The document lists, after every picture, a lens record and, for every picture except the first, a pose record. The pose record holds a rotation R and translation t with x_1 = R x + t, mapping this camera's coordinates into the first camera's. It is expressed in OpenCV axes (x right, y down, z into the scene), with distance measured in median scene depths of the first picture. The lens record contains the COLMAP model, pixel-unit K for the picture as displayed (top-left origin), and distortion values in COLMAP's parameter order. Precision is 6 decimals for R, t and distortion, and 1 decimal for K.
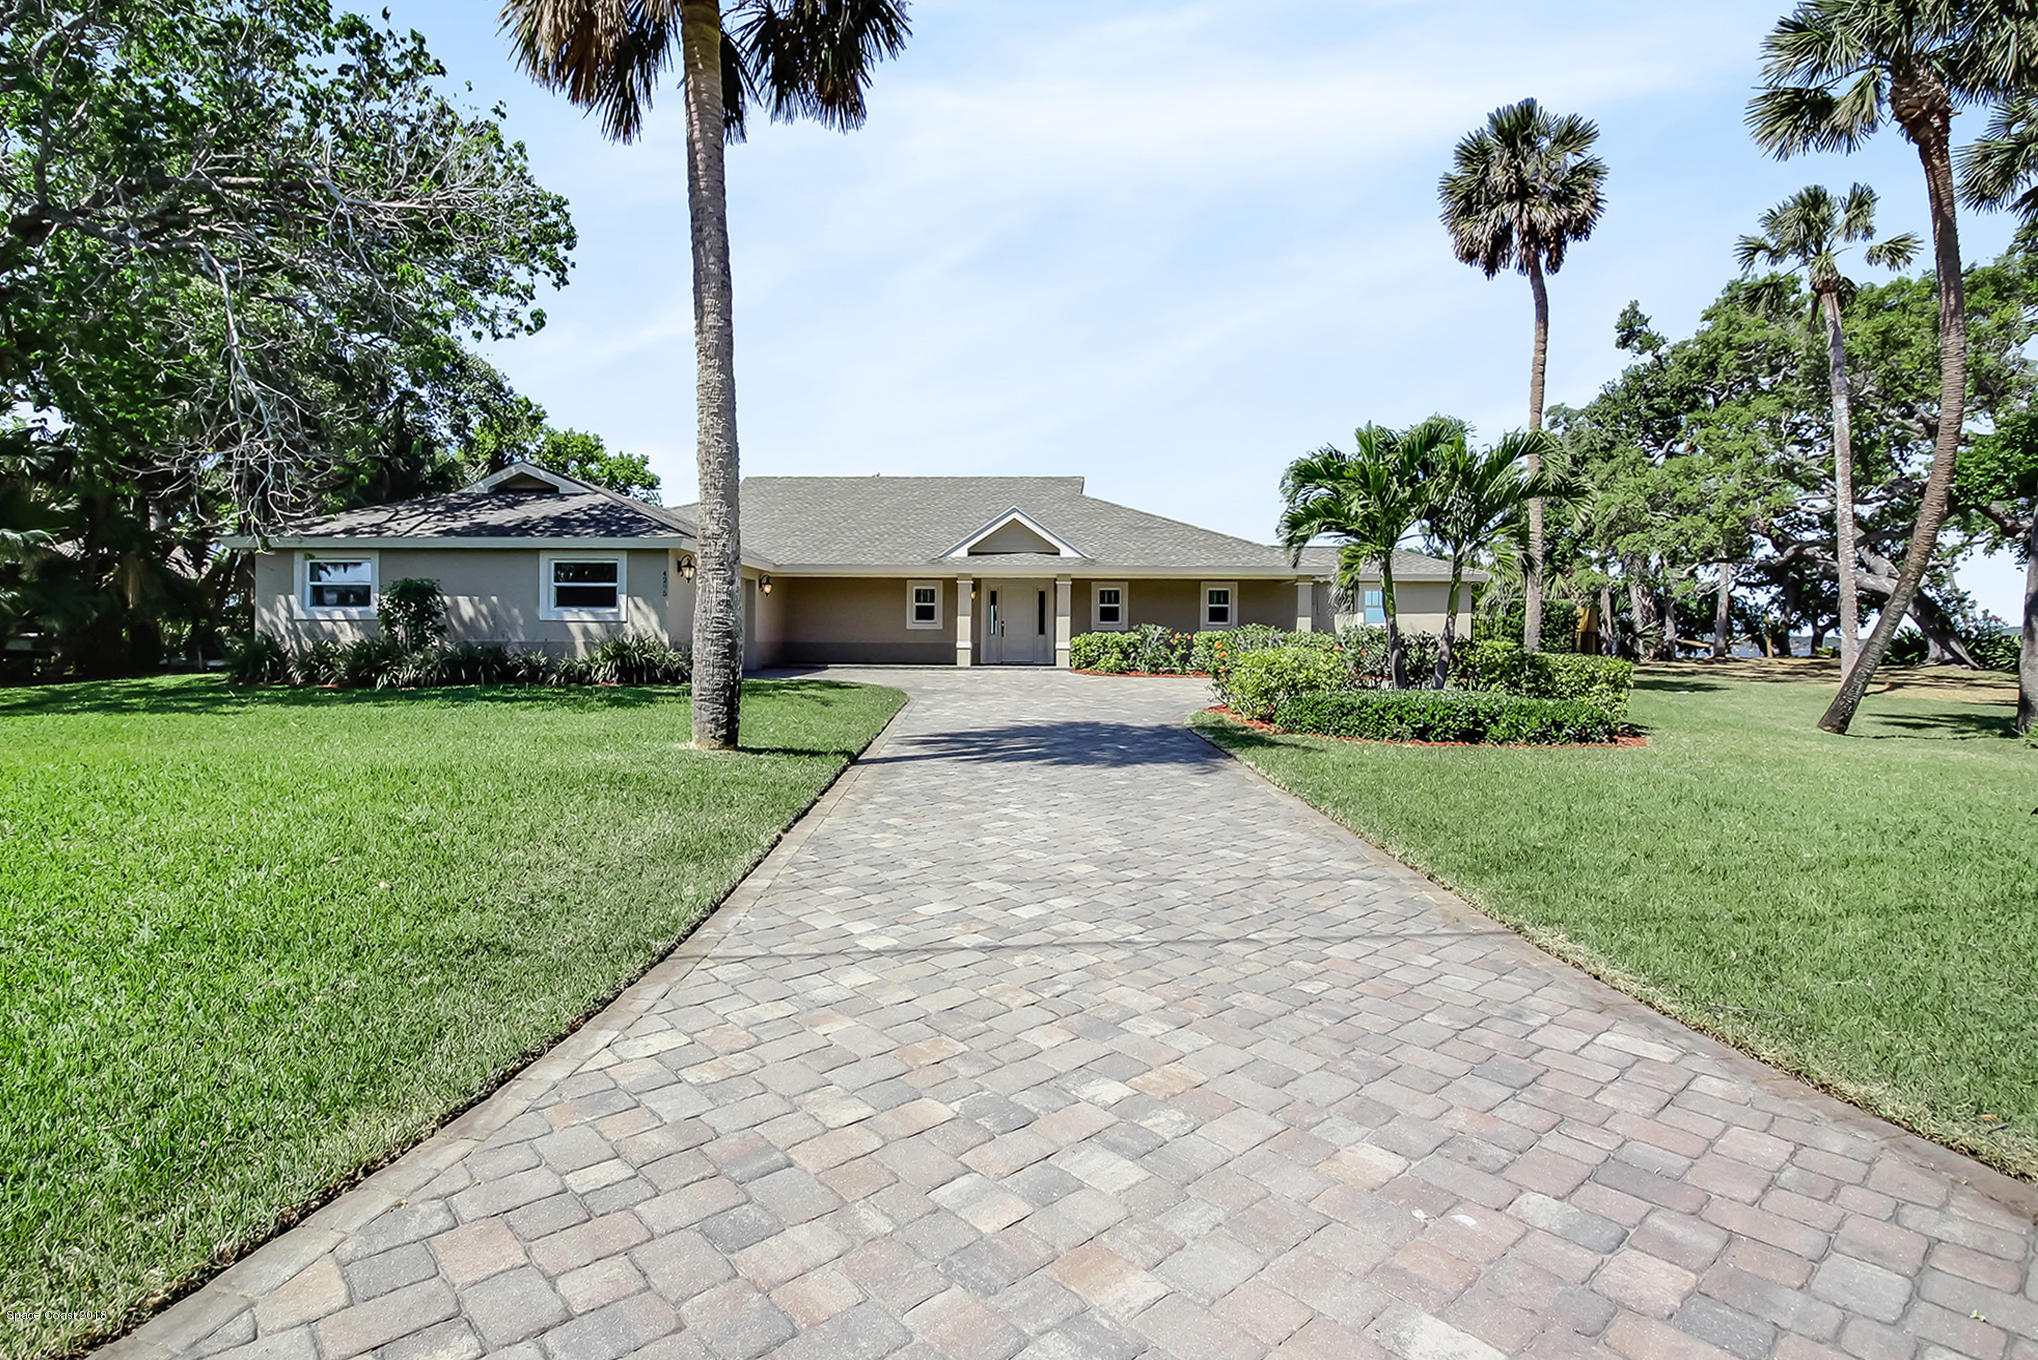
lens RADIAL K [[1272.8, 0, 1018.4], [0, 1272.8, 669.7], [0, 0, 1]] dist [0.020156, -0.003112]
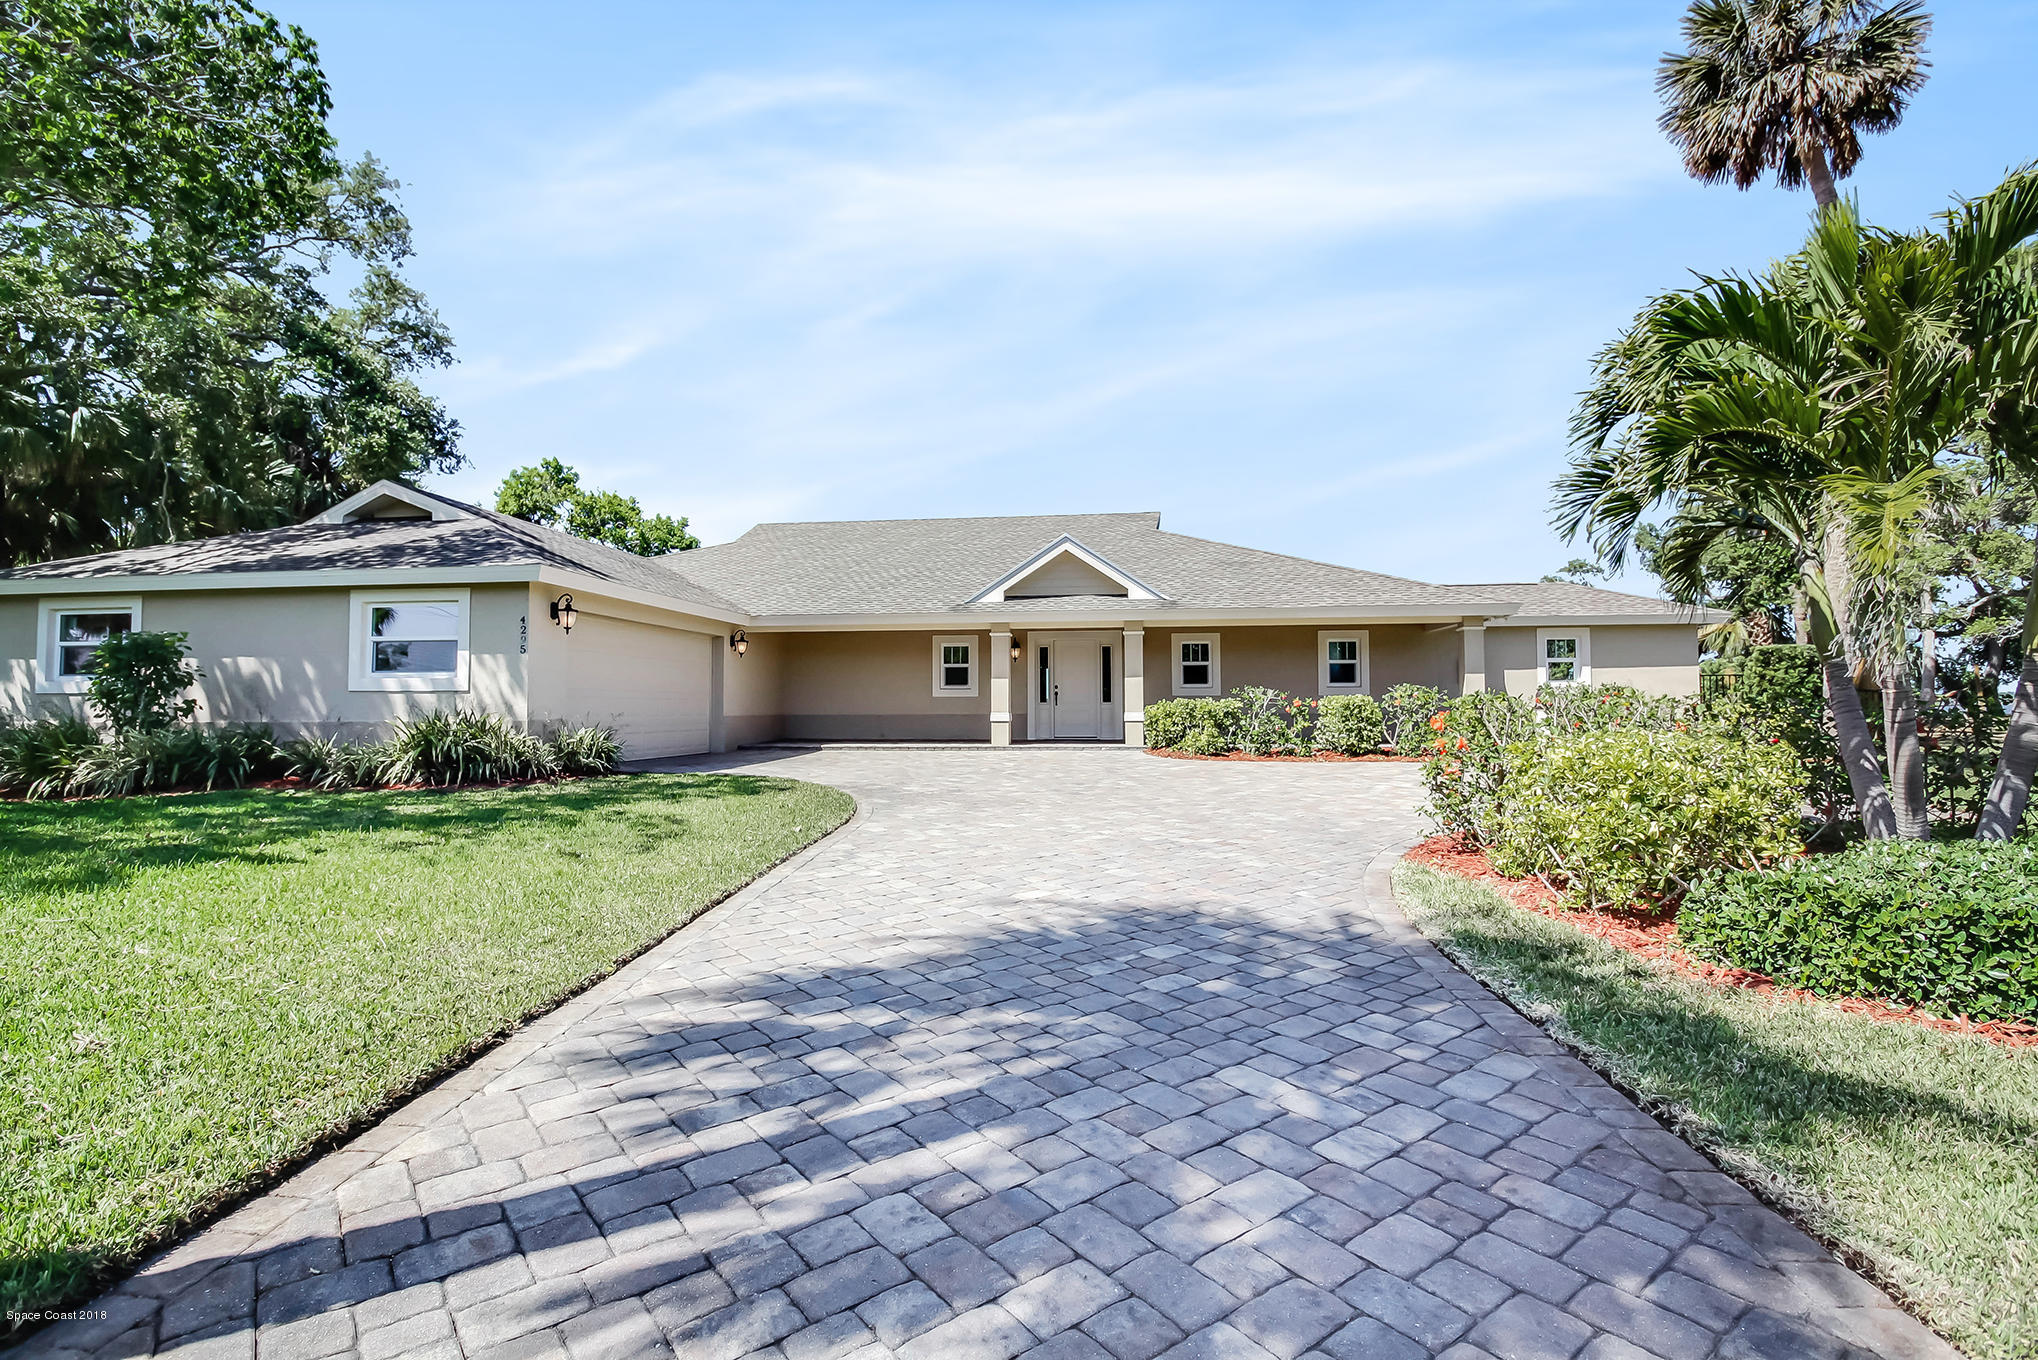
lens RADIAL K [[938.1, 0, 921.1], [0, 938.1, 677.0], [0, 0, 1]] dist [-0.010969, -0.000360]
pose [[0.979615, -0.015412, -0.200290, 0.023197], [0.004947, 0.998601, -0.052646, -0.013916], [0.200821, 0.050582, 0.978321, 0.436252]]
